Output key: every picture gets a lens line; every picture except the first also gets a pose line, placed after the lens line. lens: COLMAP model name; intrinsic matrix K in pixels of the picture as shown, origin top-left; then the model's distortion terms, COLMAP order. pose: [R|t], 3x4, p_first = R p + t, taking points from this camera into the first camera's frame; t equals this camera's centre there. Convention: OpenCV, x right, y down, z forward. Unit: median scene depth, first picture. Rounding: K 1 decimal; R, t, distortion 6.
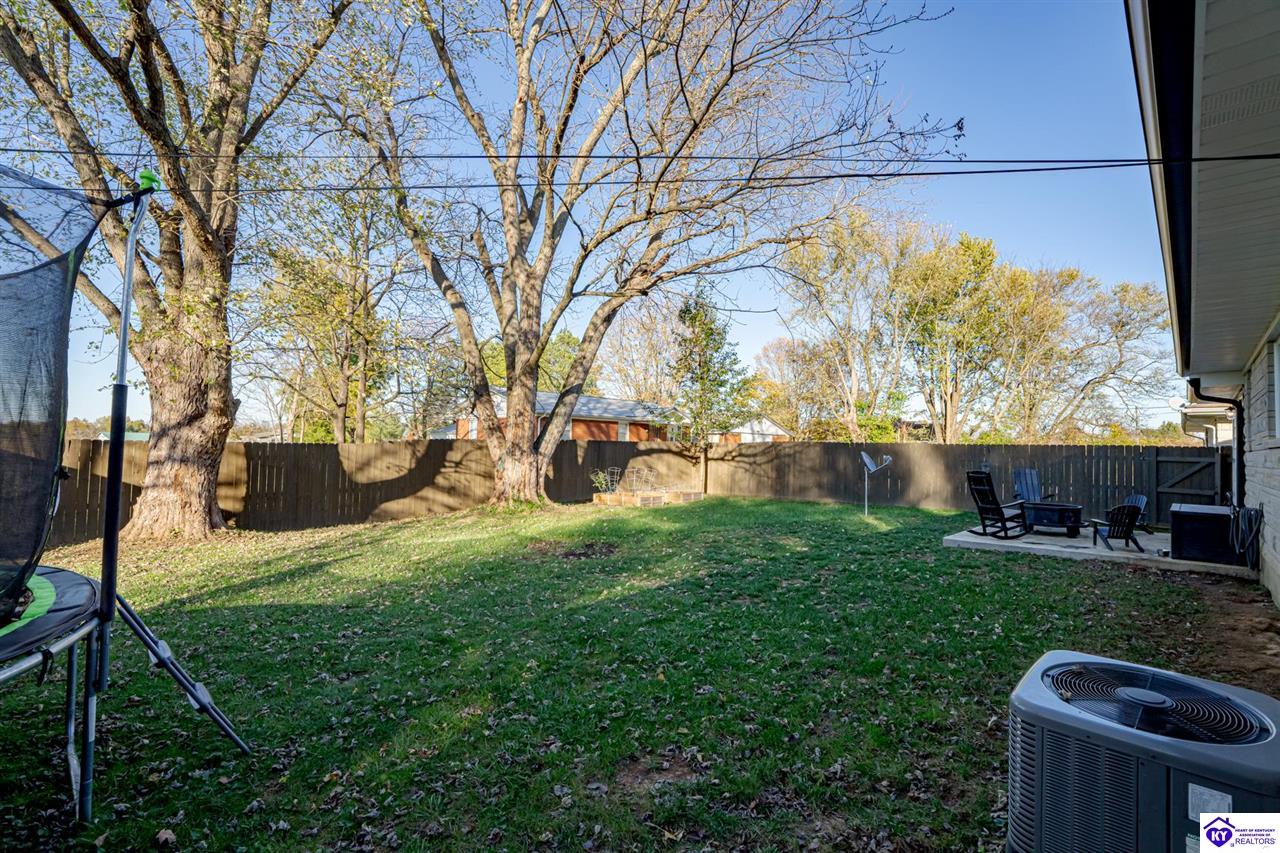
lens RADIAL K [[594.4, 0, 647.0], [0, 594.4, 410.0], [0, 0, 1]] dist [-0.022841, 0.003597]
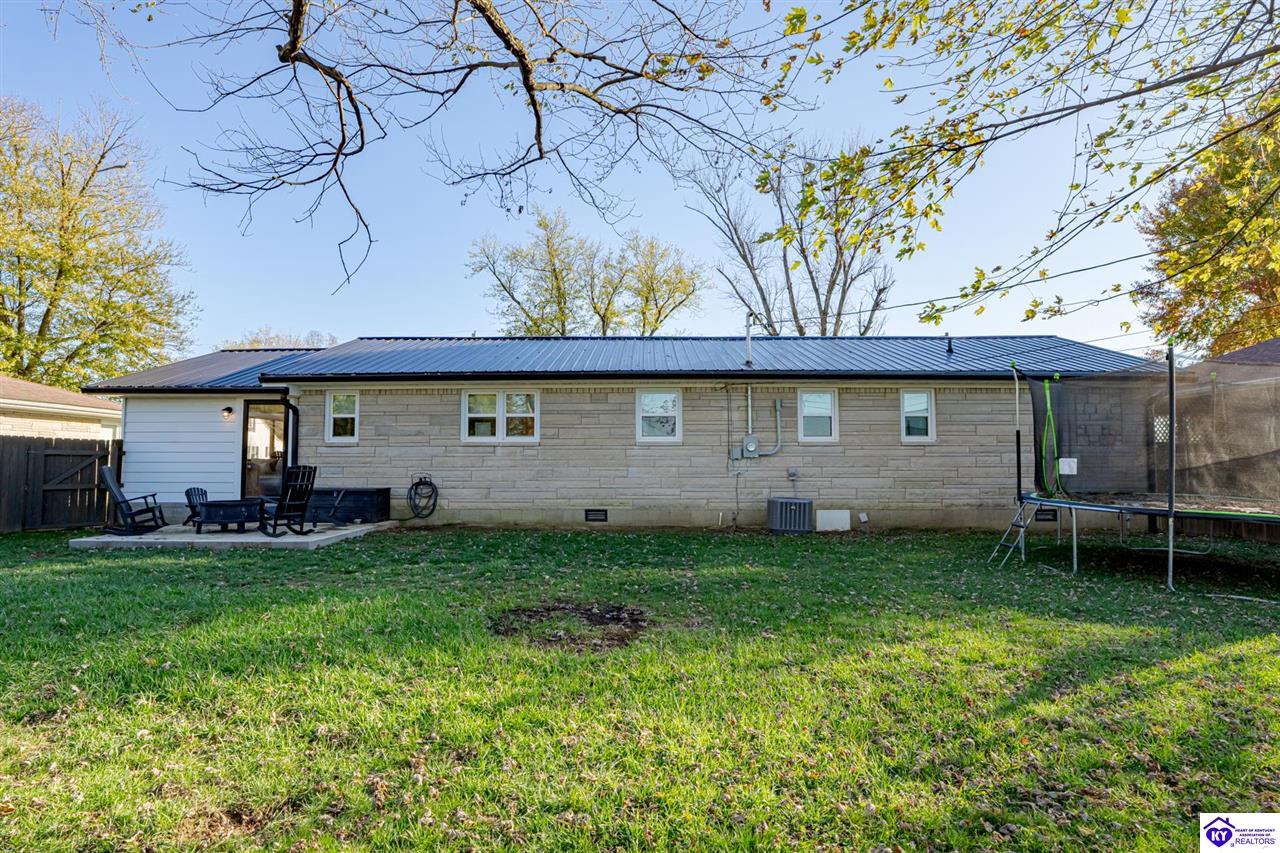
lens RADIAL K [[698.4, 0, 642.4], [0, 698.4, 426.1], [0, 0, 1]] dist [-0.037636, 0.000951]
pose [[-0.659274, 0.024909, 0.751490, -0.297018], [-0.060614, 0.994438, -0.086138, 0.049338], [-0.749456, -0.102339, -0.654097, 0.626179]]
